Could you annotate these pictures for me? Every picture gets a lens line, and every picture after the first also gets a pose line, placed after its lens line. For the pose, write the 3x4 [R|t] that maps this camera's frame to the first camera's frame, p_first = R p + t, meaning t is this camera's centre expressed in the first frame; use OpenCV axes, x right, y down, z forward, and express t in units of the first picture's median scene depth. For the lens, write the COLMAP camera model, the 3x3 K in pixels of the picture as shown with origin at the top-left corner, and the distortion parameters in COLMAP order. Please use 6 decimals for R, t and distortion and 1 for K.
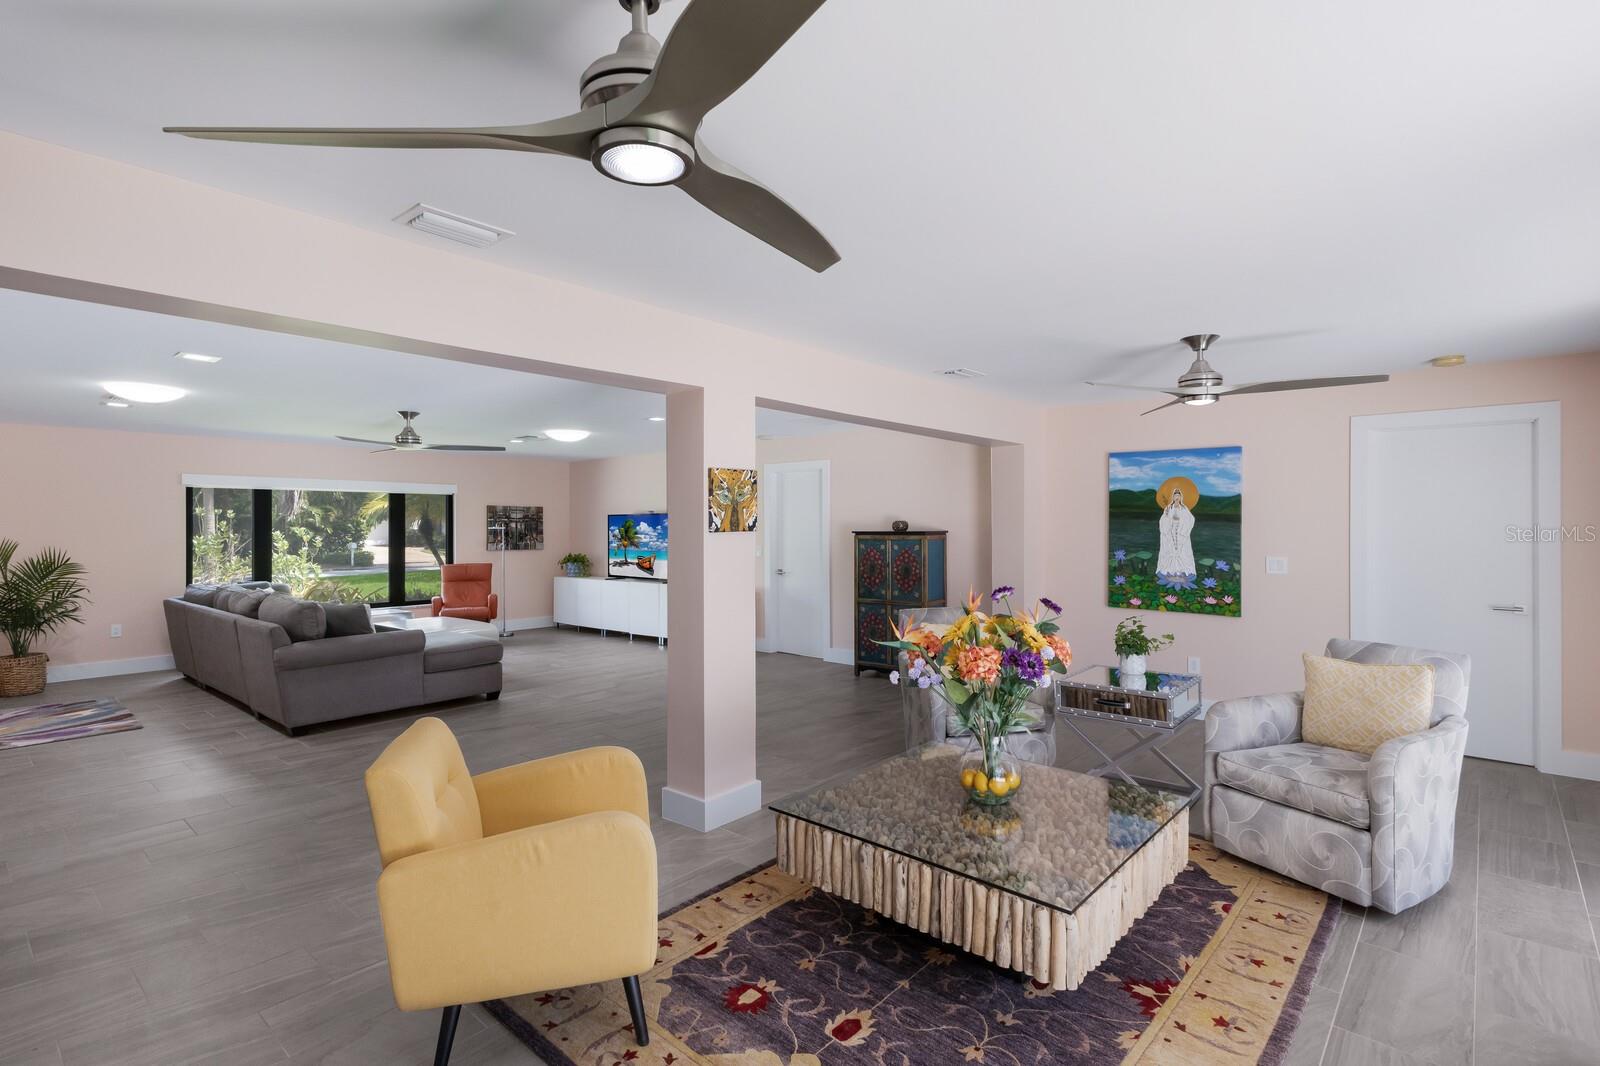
lens RADIAL K [[758.7, 0, 800.0], [0, 758.7, 533.0], [0, 0, 1]] dist [0.028628, 0.000195]
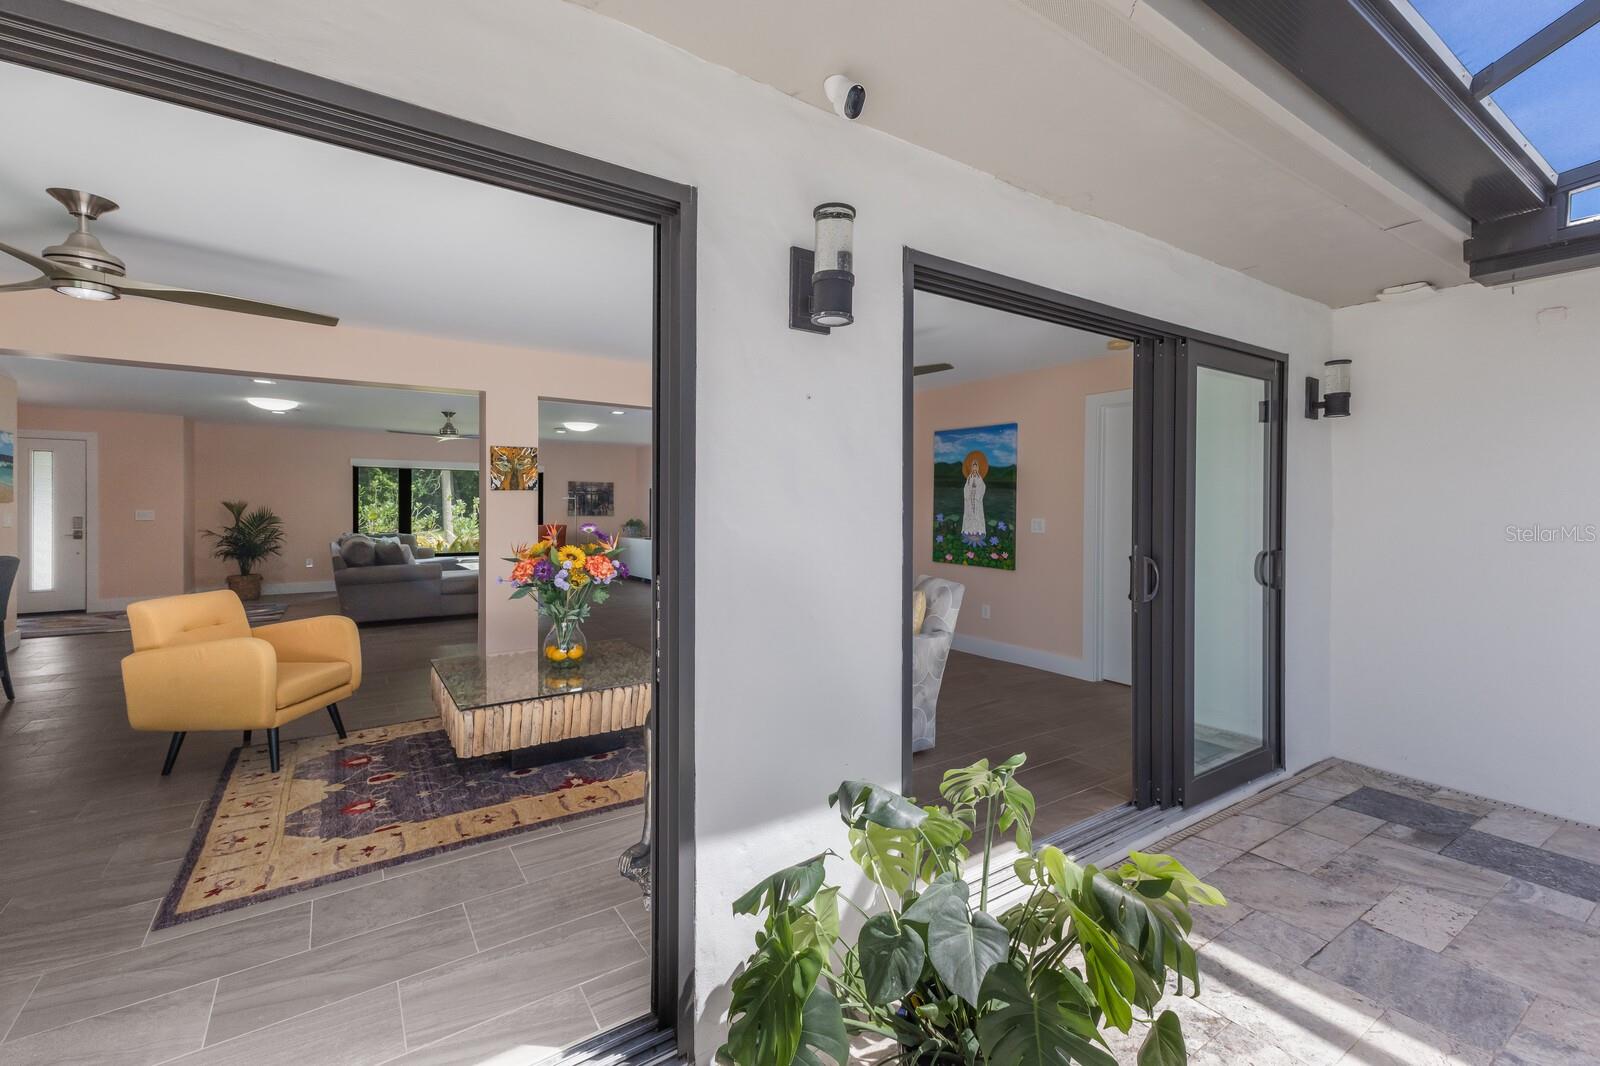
lens RADIAL K [[682.8, 0, 802.8], [0, 682.8, 524.0], [0, 0, 1]] dist [0.019827, -0.000055]
pose [[0.969256, 0.013304, -0.245693, 0.500244], [-0.008960, 0.999783, 0.018789, 0.021771], [0.245890, -0.016010, 0.969166, -0.083659]]
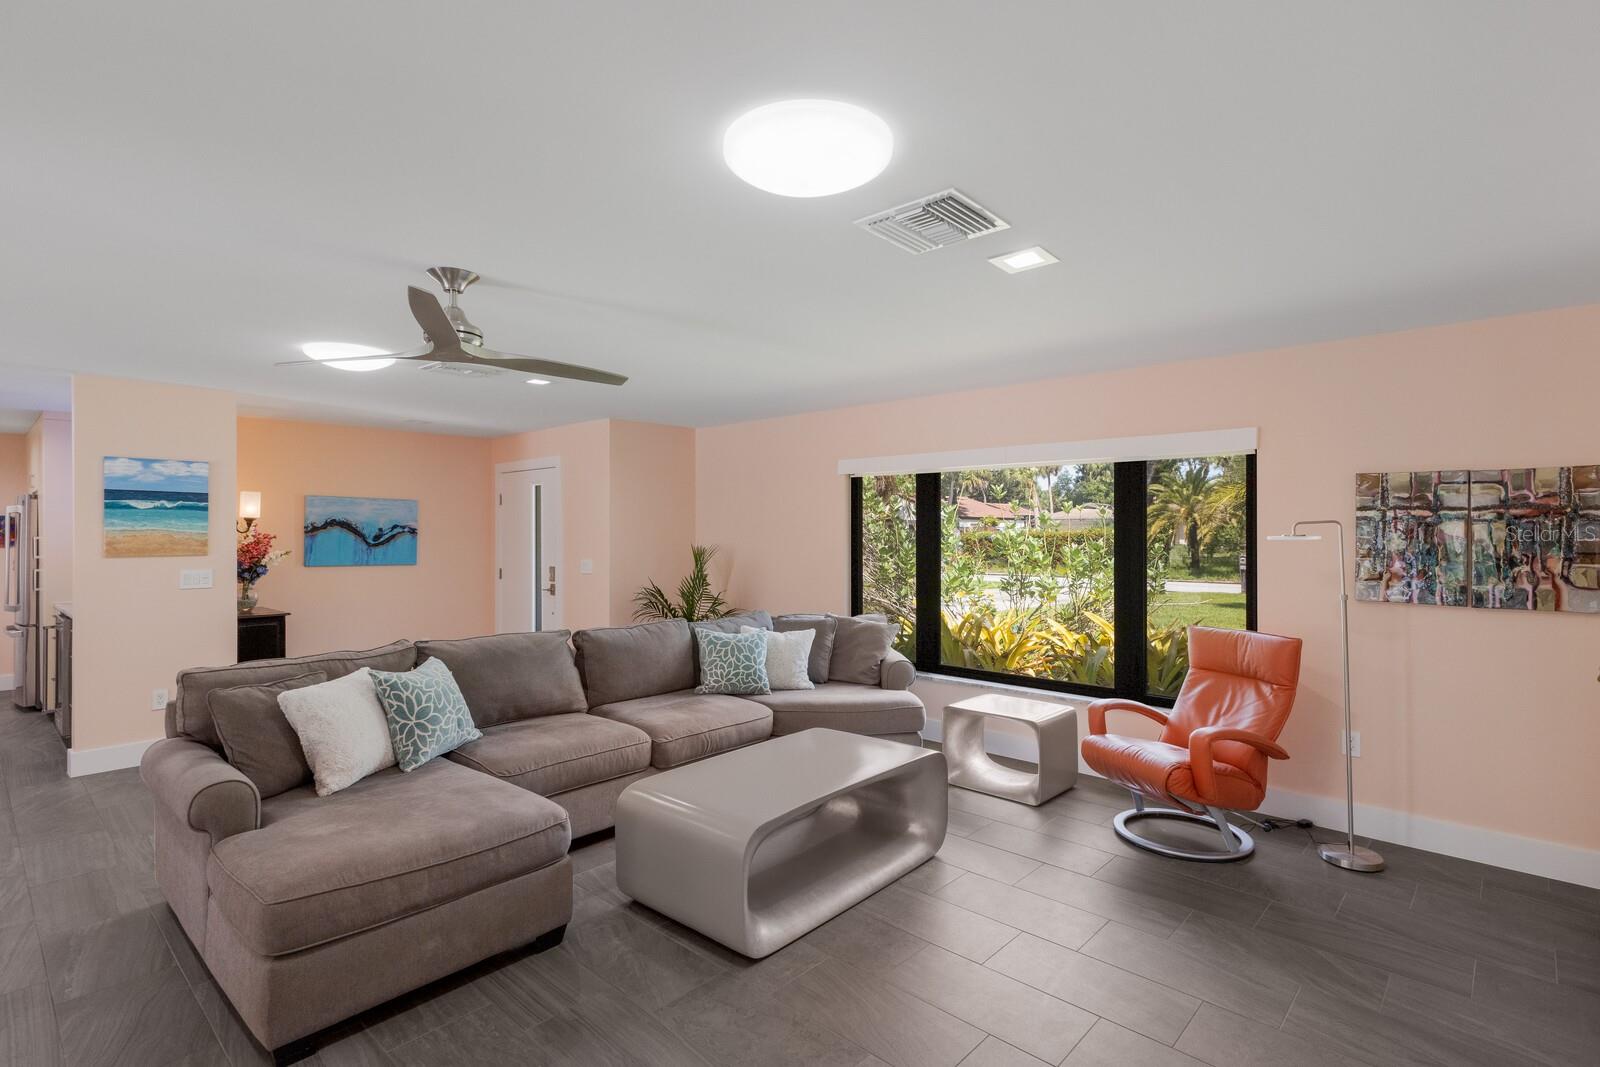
lens RADIAL K [[769.3, 0, 798.6], [0, 769.3, 526.0], [0, 0, 1]] dist [0.026184, 0.000090]
pose [[-0.008084, 0.003942, -0.999960, -0.084631], [-0.003276, 0.999987, 0.003969, -0.022769], [0.999962, 0.003308, -0.008071, 1.368536]]
